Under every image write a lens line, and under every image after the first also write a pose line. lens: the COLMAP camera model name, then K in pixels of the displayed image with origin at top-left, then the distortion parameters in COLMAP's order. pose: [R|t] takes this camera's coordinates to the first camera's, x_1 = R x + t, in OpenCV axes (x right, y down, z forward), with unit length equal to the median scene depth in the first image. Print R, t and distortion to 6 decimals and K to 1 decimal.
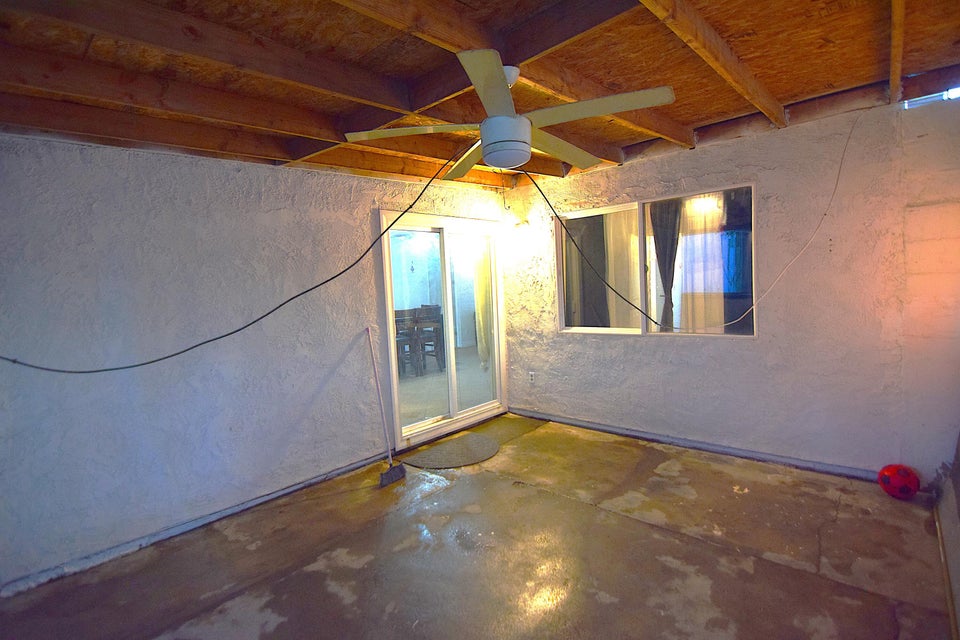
lens RADIAL K [[464.9, 0, 479.6], [0, 464.9, 320.1], [0, 0, 1]] dist [-0.005037, -0.009276]
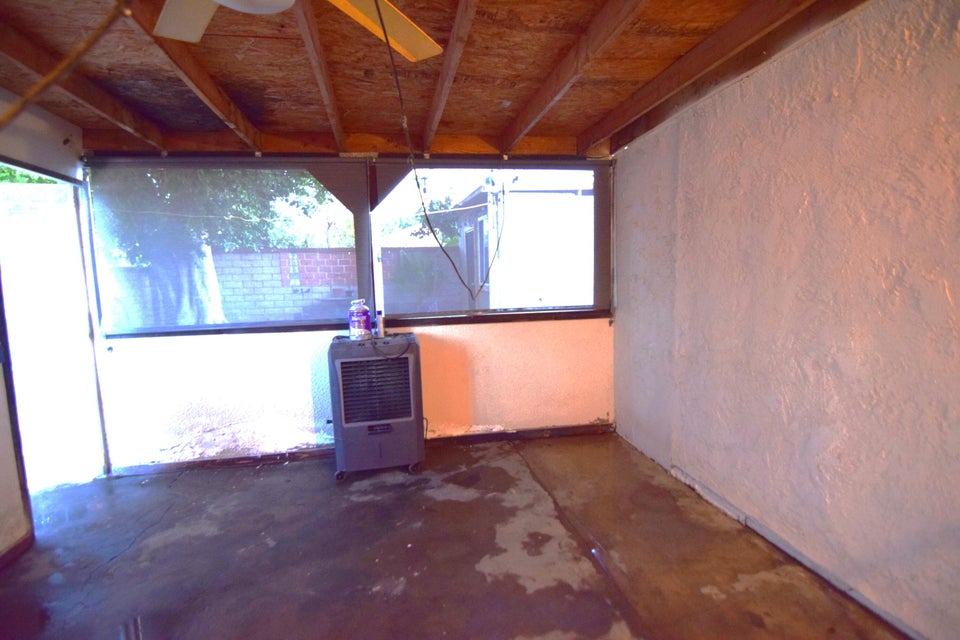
lens RADIAL K [[464.9, 0, 478.7], [0, 464.9, 321.2], [0, 0, 1]] dist [-0.005037, -0.009276]
pose [[-0.595017, 0.148552, -0.789865, 0.230682], [-0.005897, 0.981937, 0.189118, -0.063248], [0.803691, 0.117186, -0.583393, 1.019668]]
